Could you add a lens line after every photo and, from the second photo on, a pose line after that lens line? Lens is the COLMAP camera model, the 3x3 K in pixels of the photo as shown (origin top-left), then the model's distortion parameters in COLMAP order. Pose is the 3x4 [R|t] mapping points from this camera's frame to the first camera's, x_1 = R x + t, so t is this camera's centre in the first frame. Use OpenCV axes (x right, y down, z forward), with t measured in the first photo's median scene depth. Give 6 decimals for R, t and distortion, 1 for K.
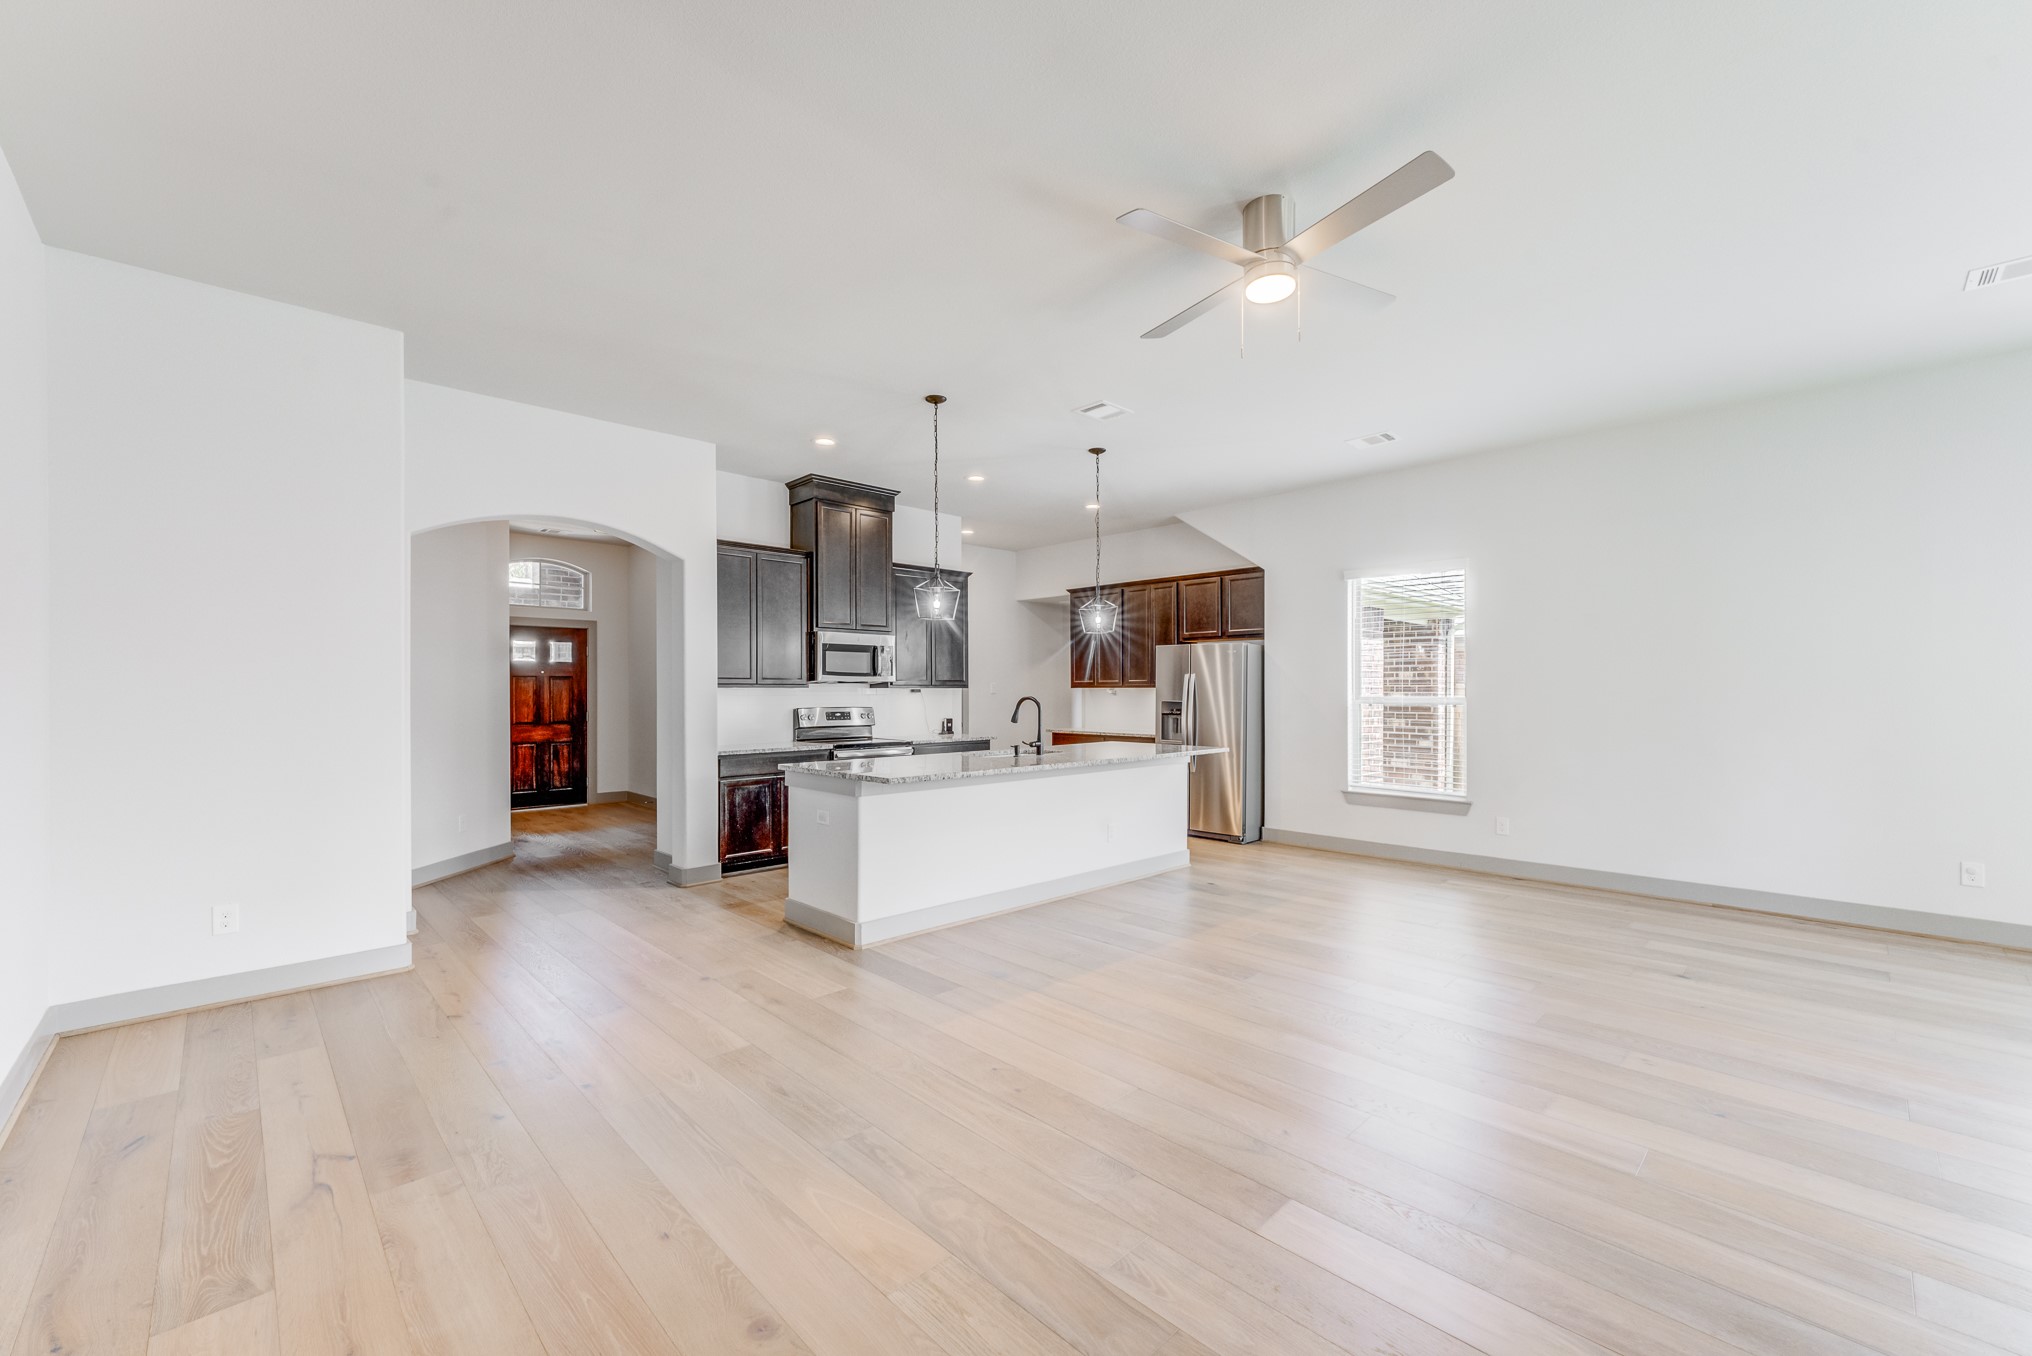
lens RADIAL K [[812.9, 0, 1029.8], [0, 812.9, 689.3], [0, 0, 1]] dist [0.007548, -0.001155]
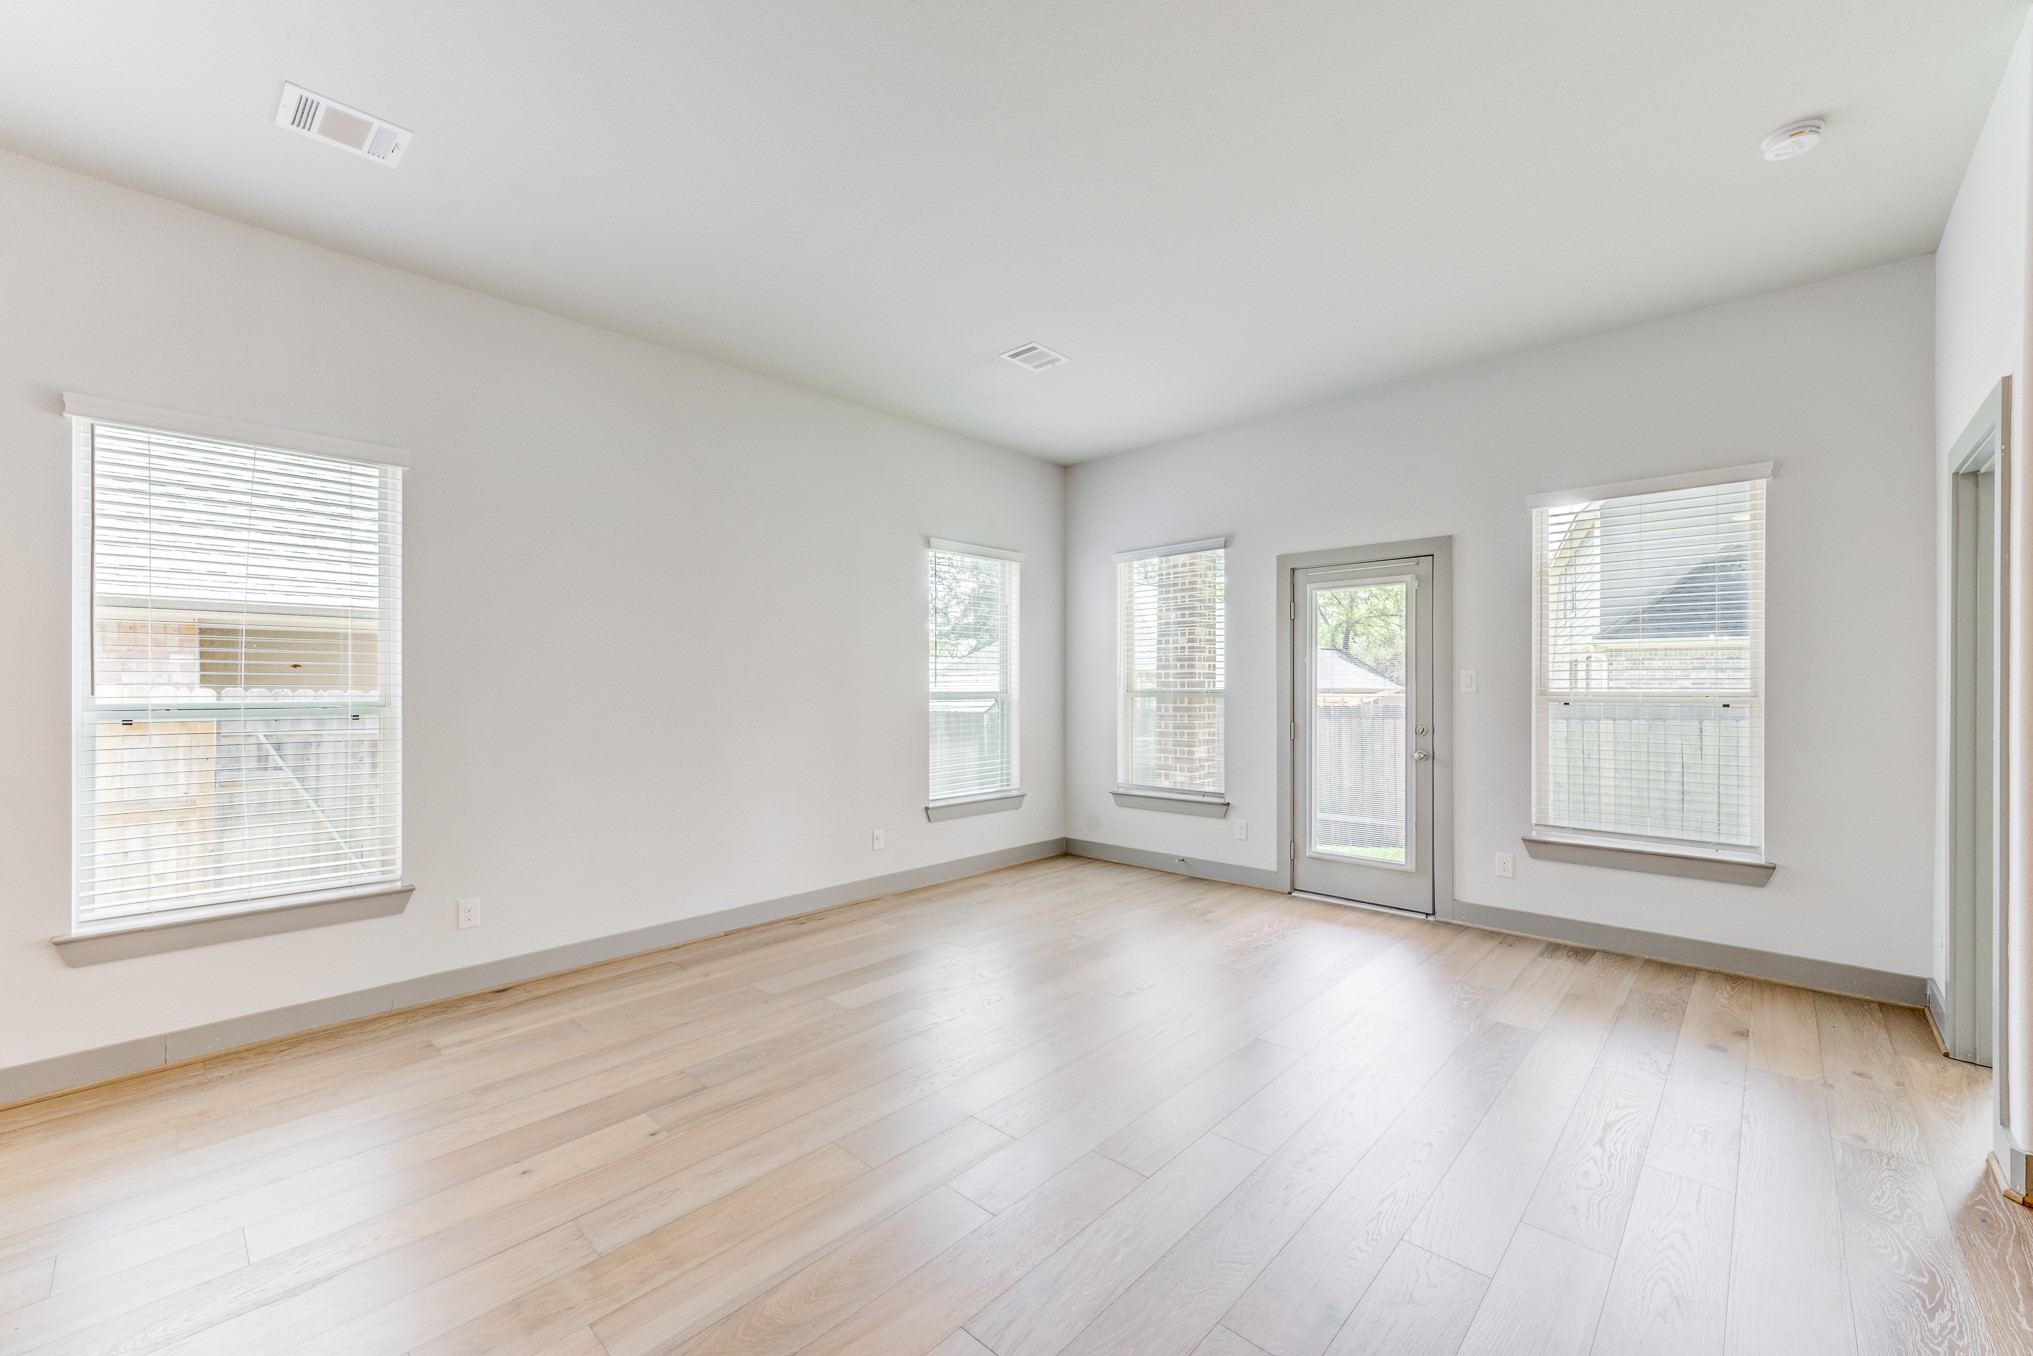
lens RADIAL K [[813.3, 0, 977.8], [0, 813.3, 682.4], [0, 0, 1]] dist [0.007548, -0.001155]
pose [[-0.007617, 0.006420, 0.999950, -0.030959], [0.000713, 0.999979, -0.006414, 0.000767], [-0.999971, 0.000664, -0.007622, 0.565021]]
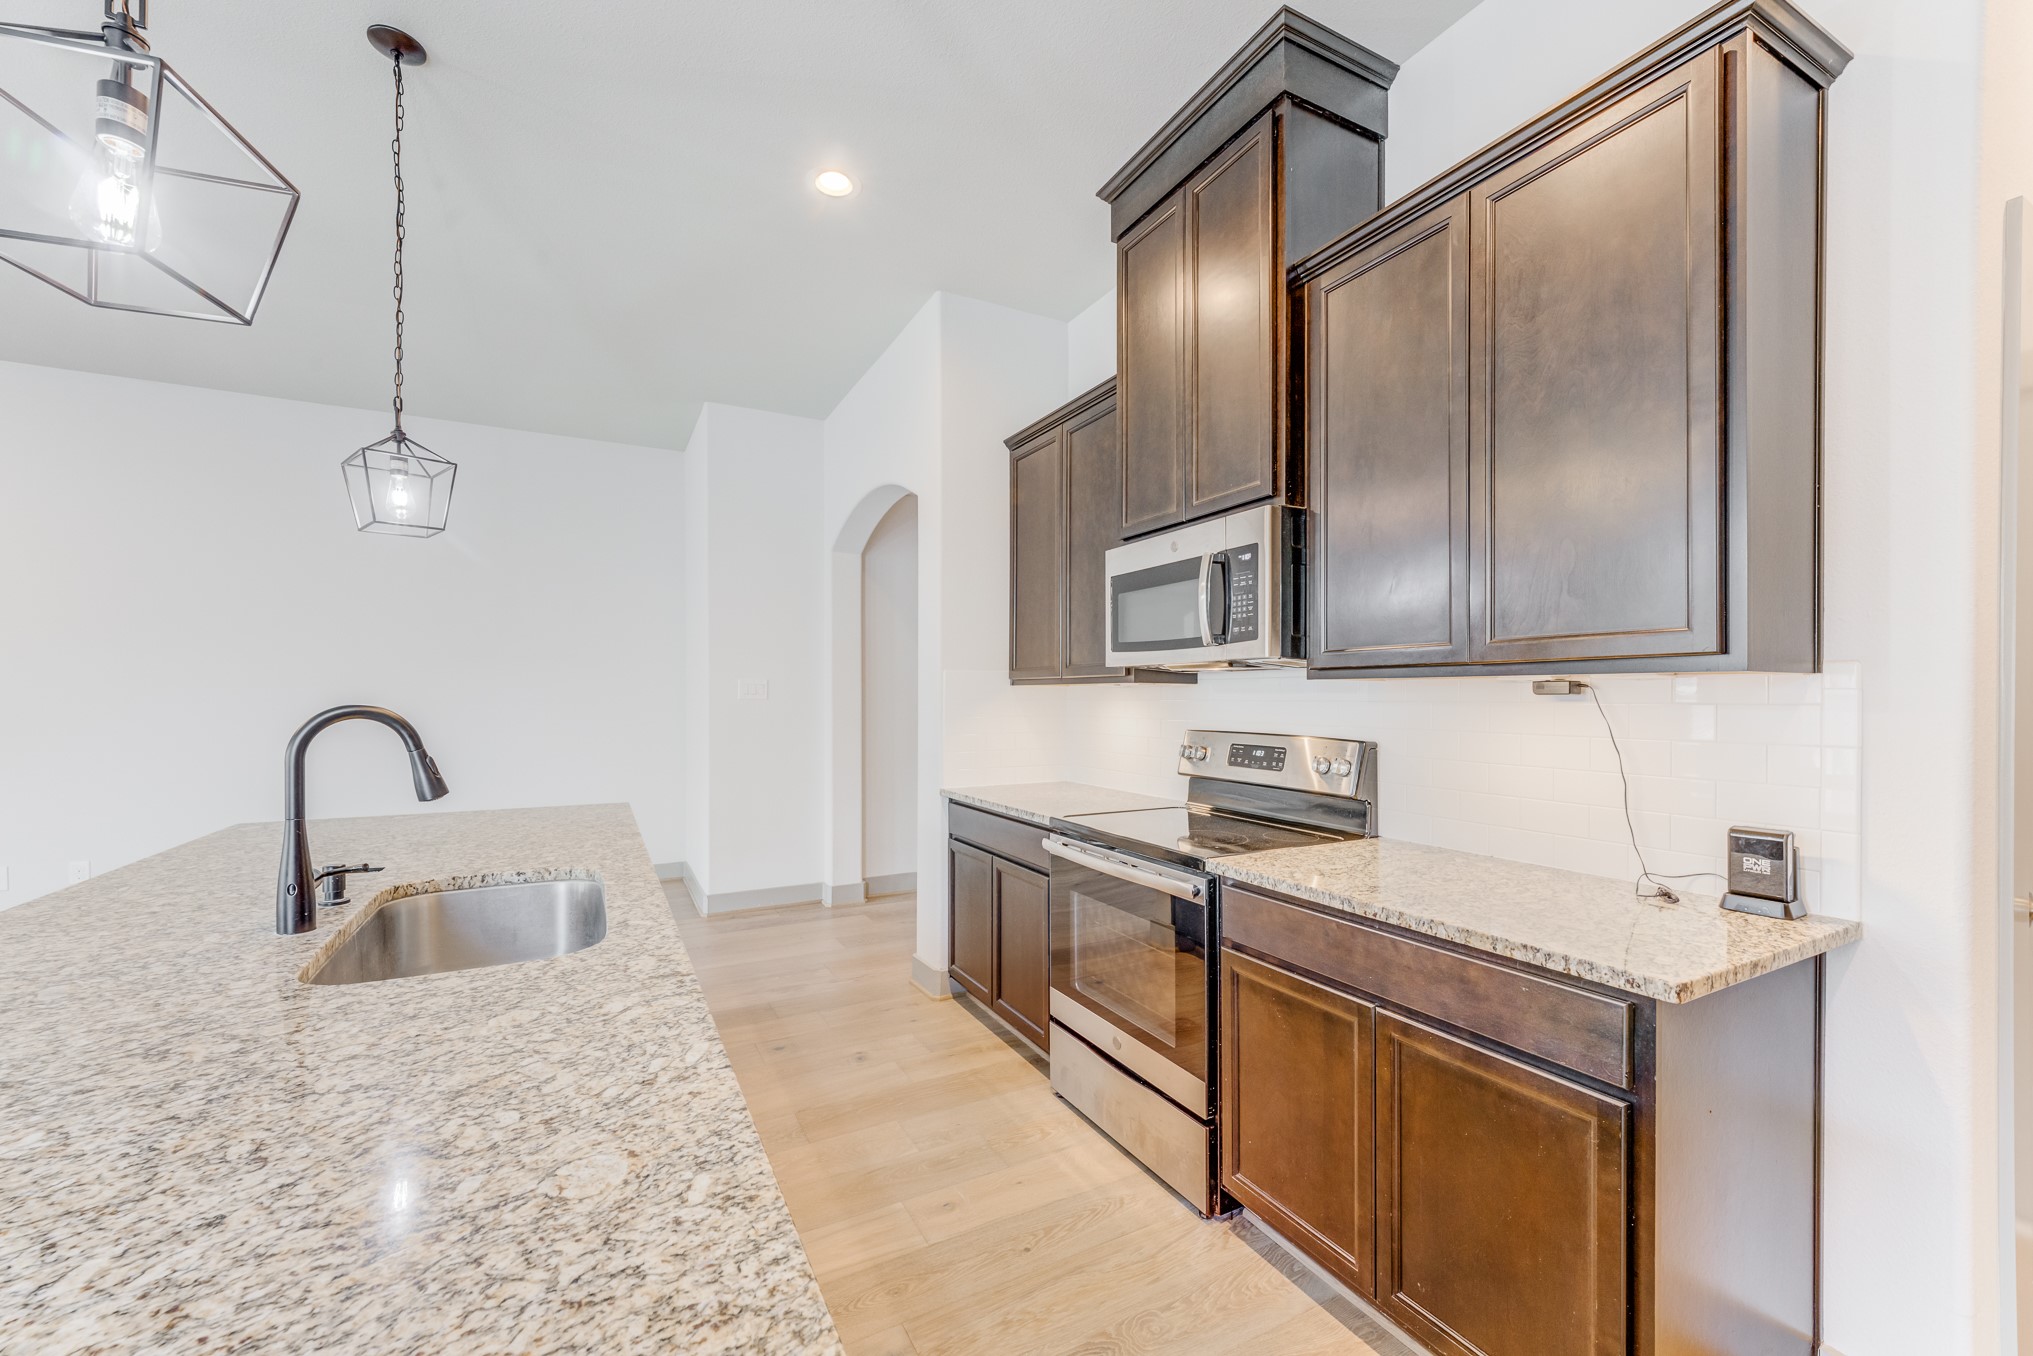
lens RADIAL K [[813.3, 0, 1007.4], [0, 813.3, 693.0], [0, 0, 1]] dist [0.007548, -0.001155]
pose [[-0.306506, 0.003034, -0.951864, 0.162474], [0.004090, 0.999990, 0.001870, 0.002609], [0.951860, -0.003320, -0.306516, 1.065413]]
